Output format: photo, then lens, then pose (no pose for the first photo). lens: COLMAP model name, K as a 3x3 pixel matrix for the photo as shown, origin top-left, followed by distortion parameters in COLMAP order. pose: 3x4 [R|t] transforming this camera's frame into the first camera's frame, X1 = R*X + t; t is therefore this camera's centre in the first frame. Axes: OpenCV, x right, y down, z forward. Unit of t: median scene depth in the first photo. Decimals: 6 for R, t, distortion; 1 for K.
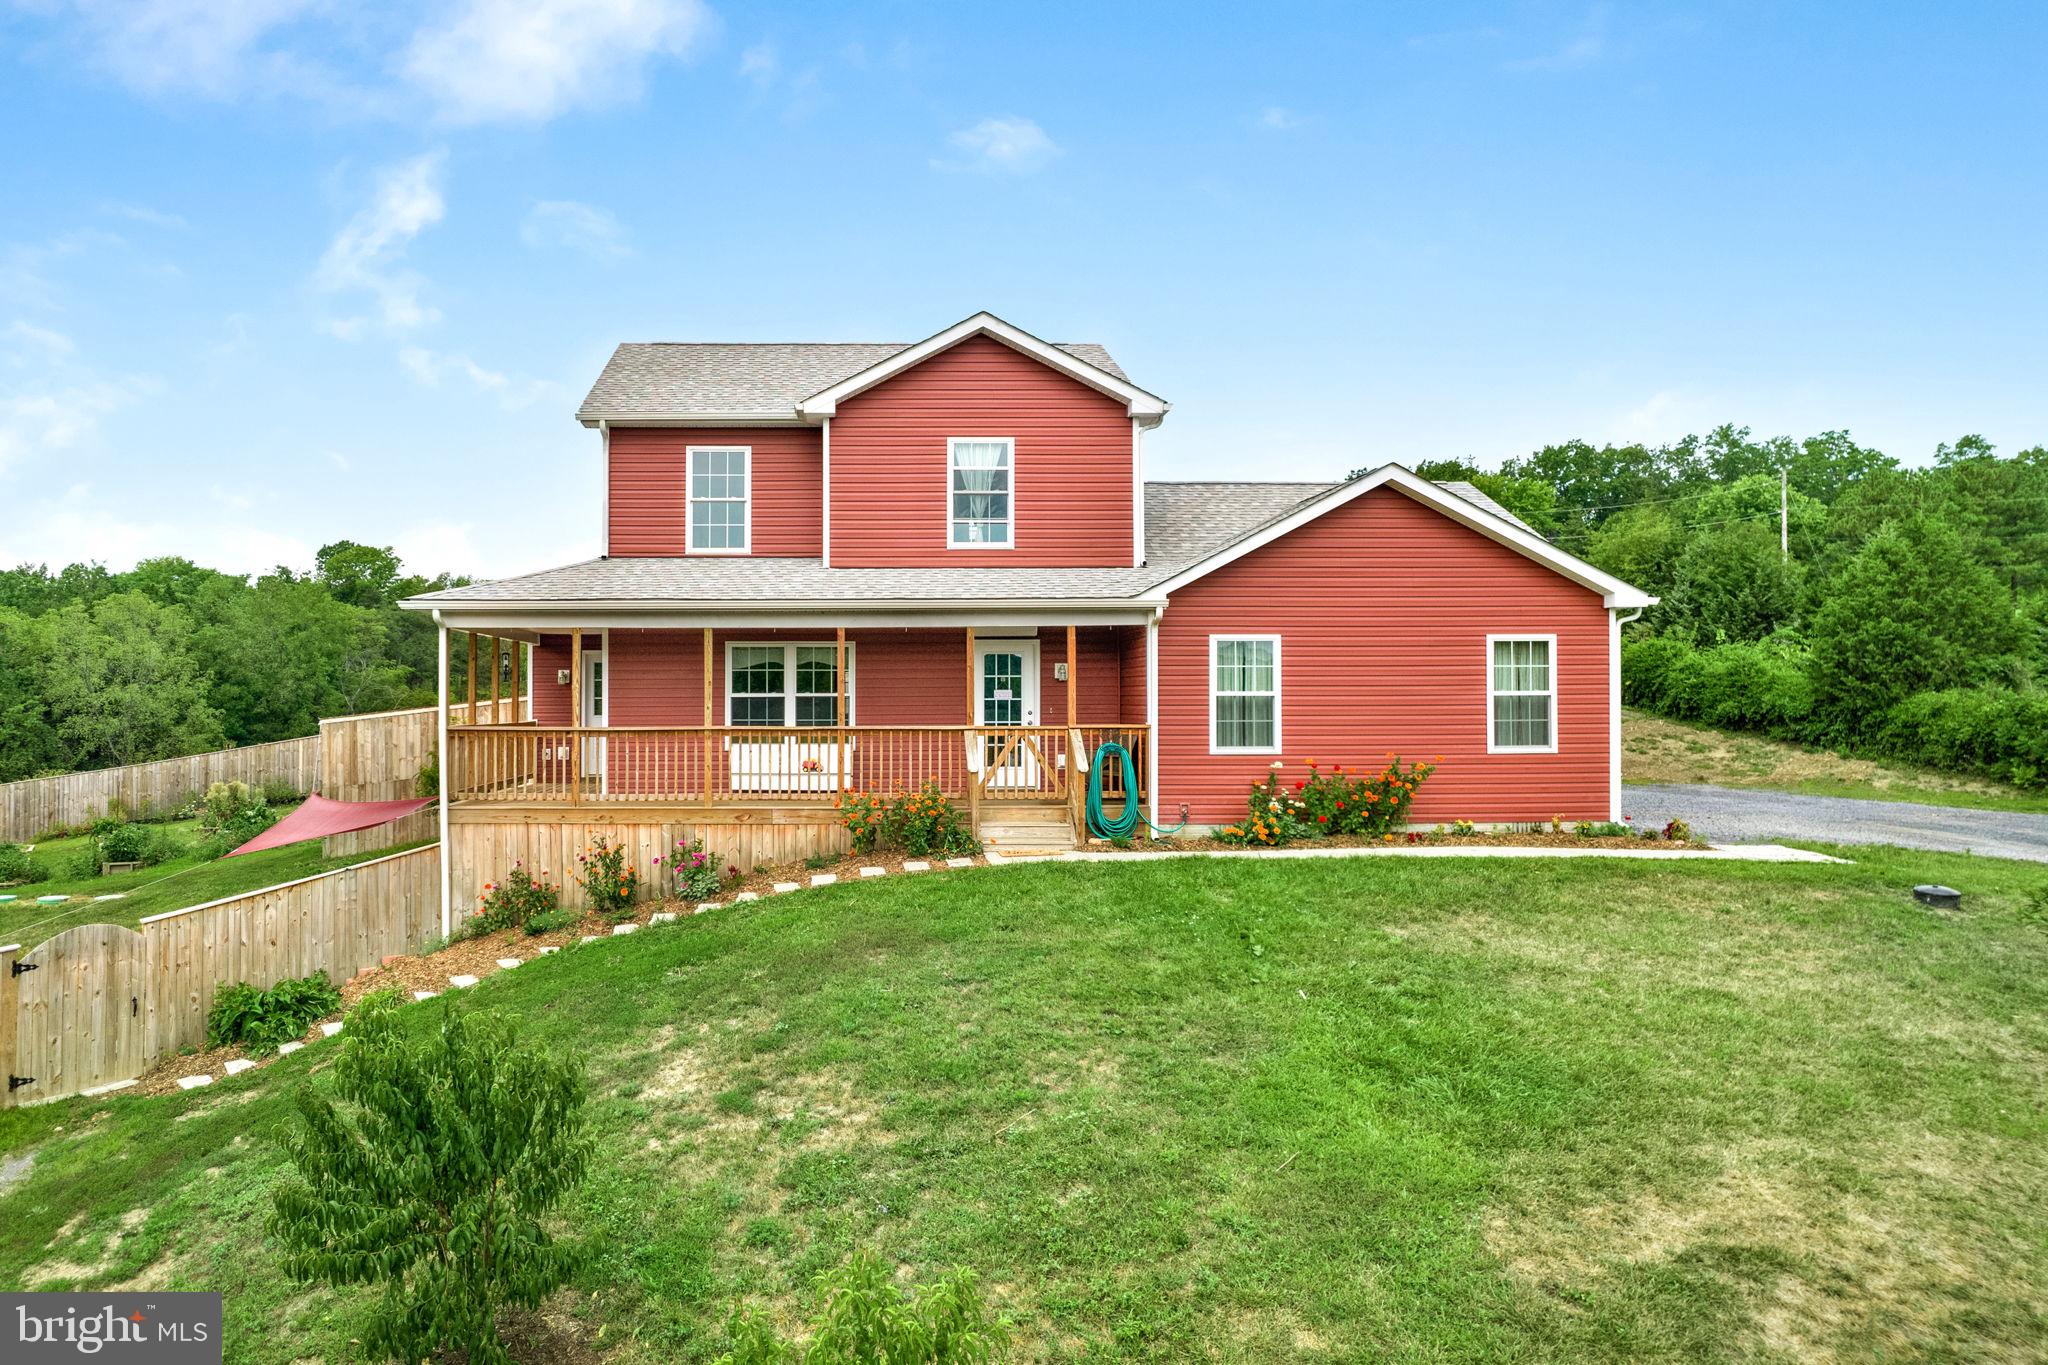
lens RADIAL K [[1378.9, 0, 875.3], [0, 1378.9, 692.4], [0, 0, 1]] dist [-0.040887, 0.027504]
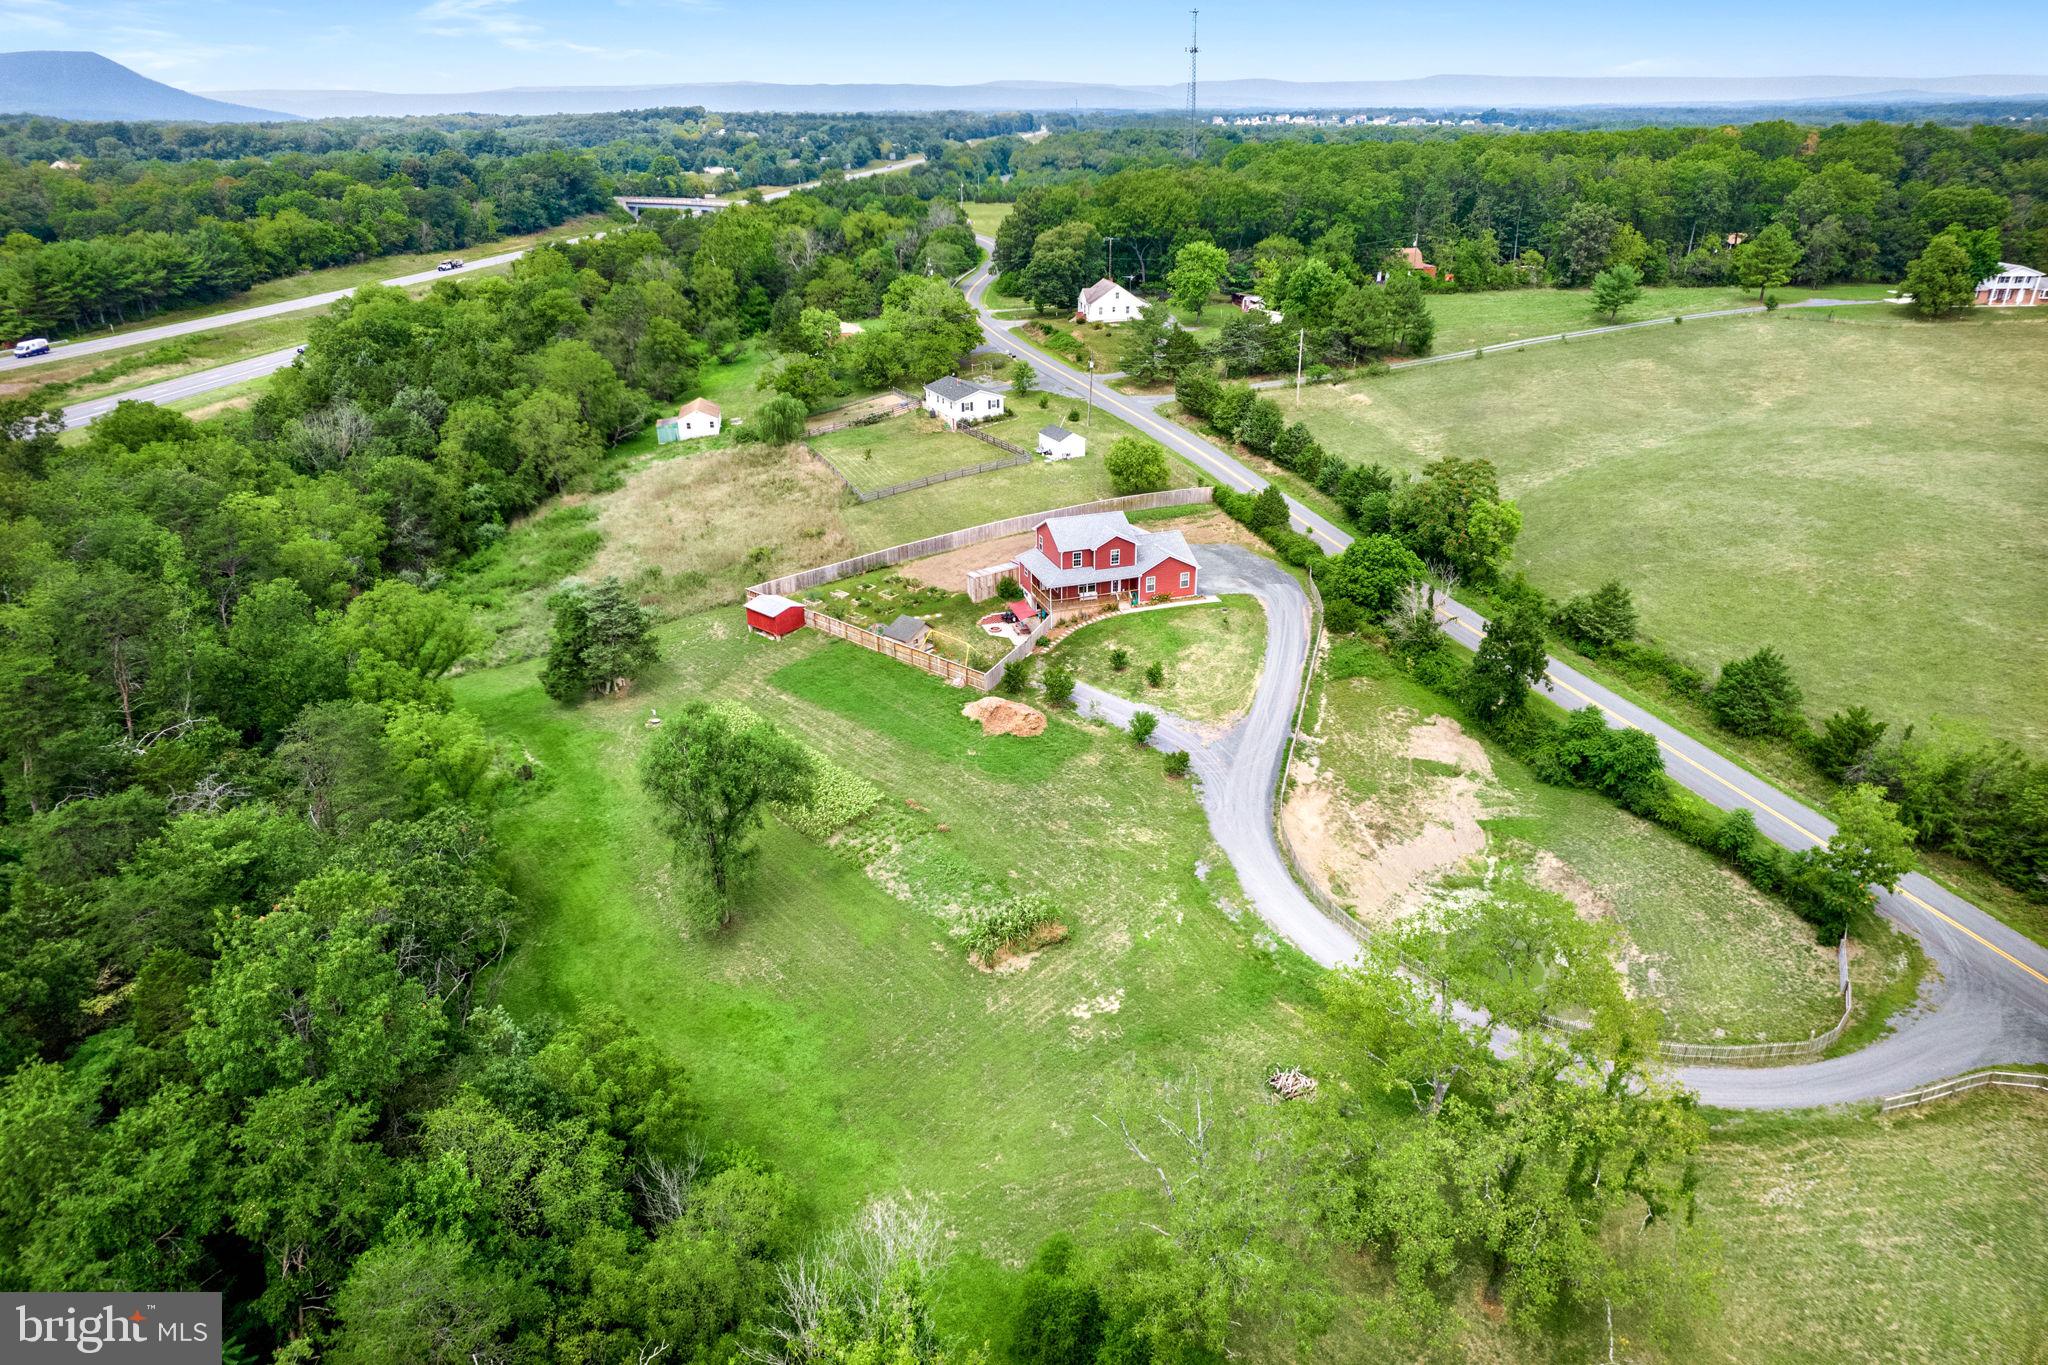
lens RADIAL K [[1312.9, 0, 1059.8], [0, 1312.9, 686.8], [0, 0, 1]] dist [-0.029519, 0.002134]
pose [[0.950432, -0.131839, 0.281598, -2.110048], [0.002849, 0.909311, 0.416107, -2.273348], [-0.310920, -0.394679, 0.864614, -4.842762]]
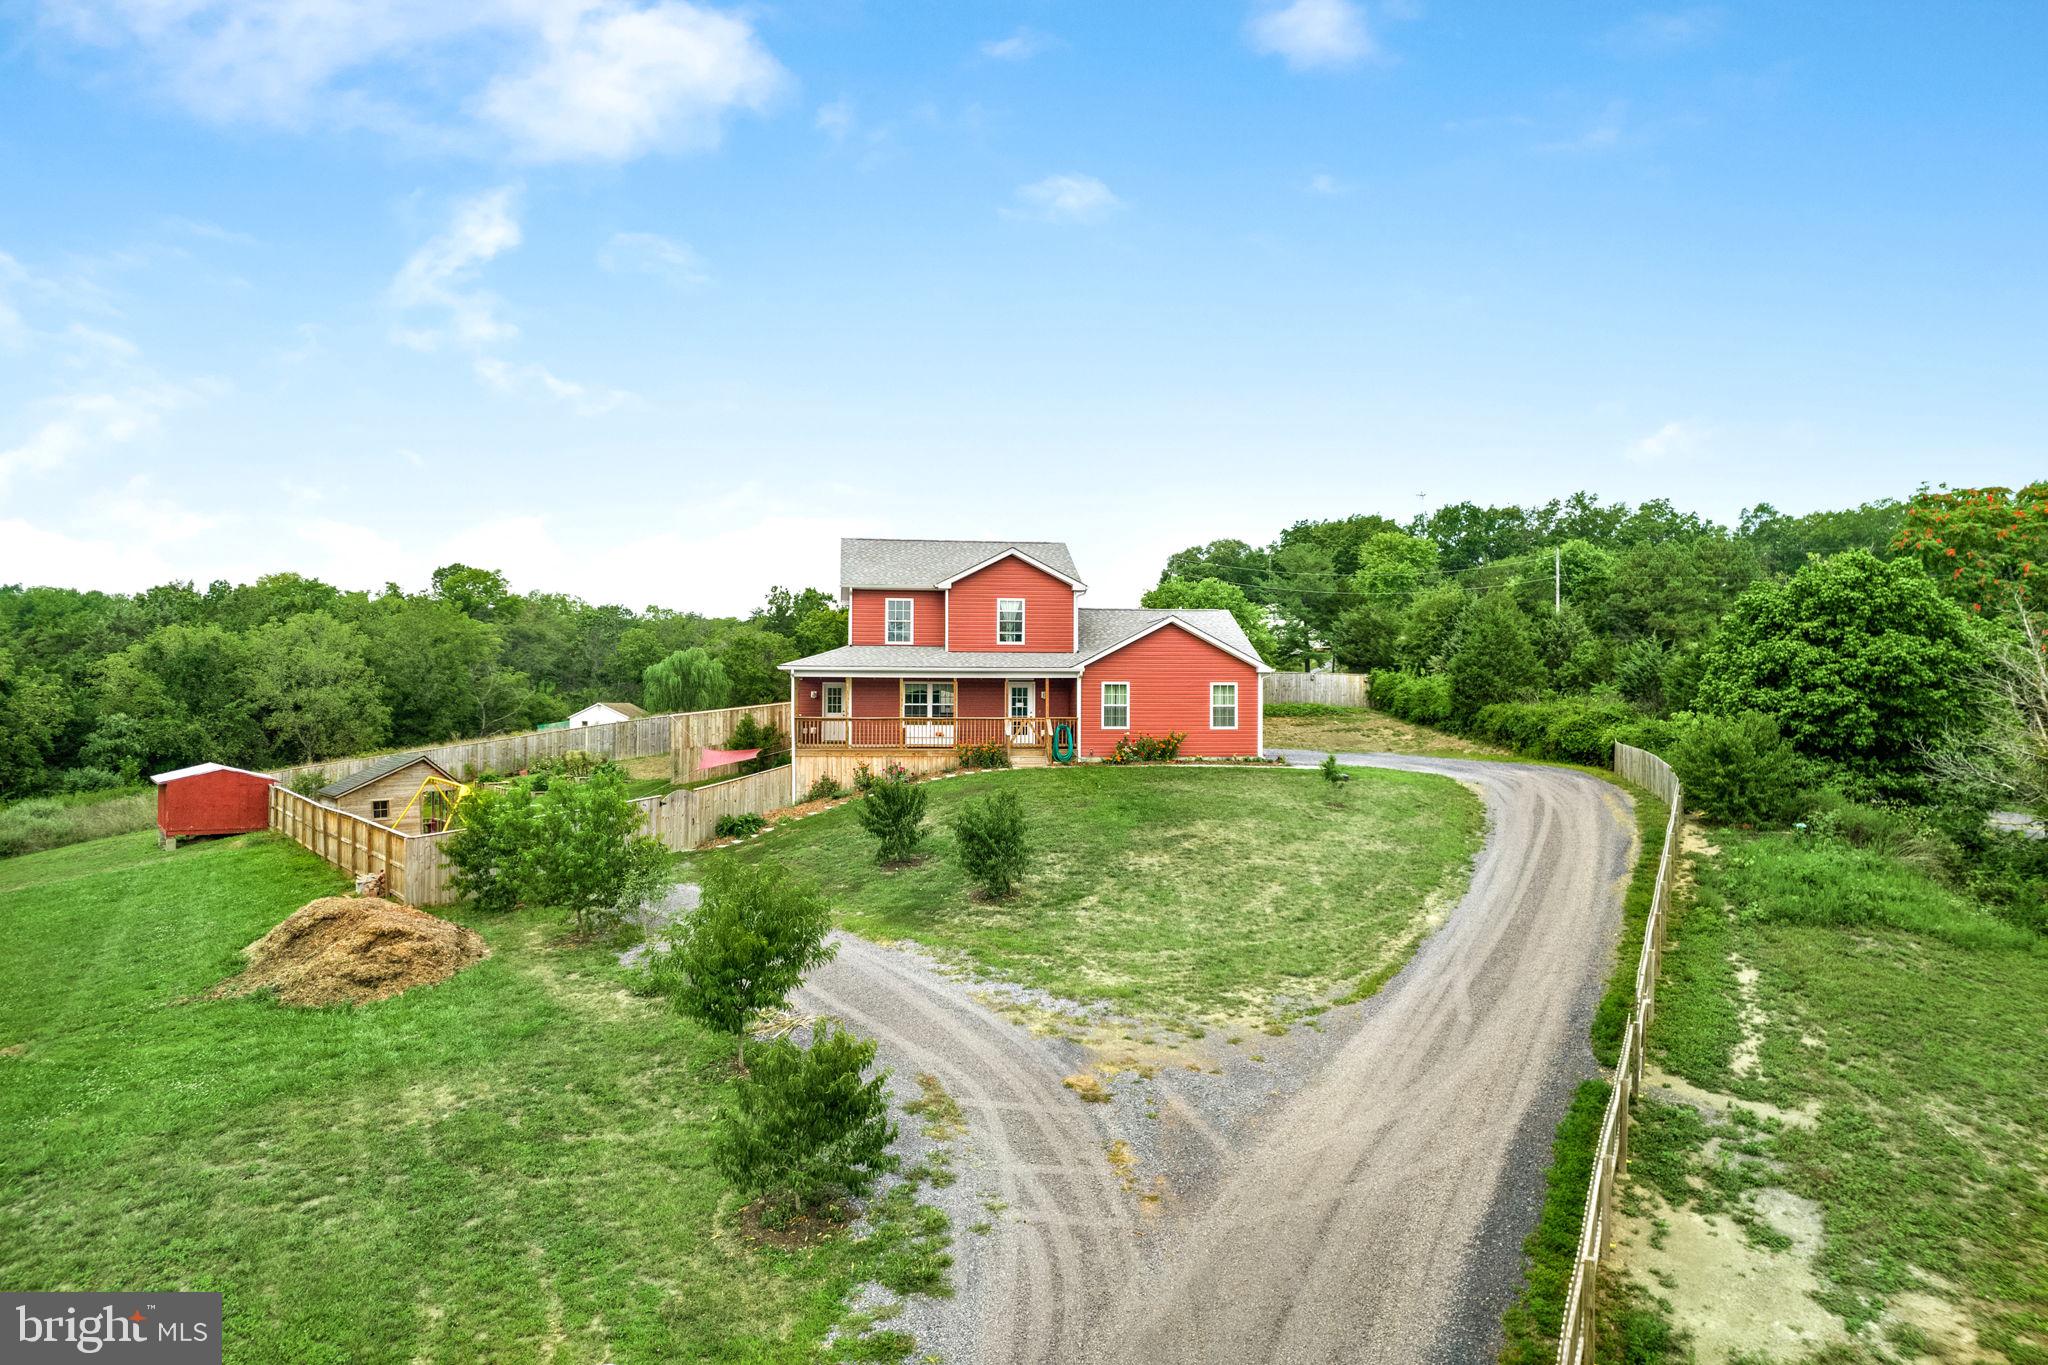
lens RADIAL K [[1327.5, 0, 1062.2], [0, 1327.5, 686.9], [0, 0, 1]] dist [-0.028177, 0.000389]
pose [[0.991791, 0.007772, 0.127634, -0.127230], [-0.007085, 0.999958, -0.005838, -0.016461], [-0.127674, 0.004886, 0.991804, -1.283427]]
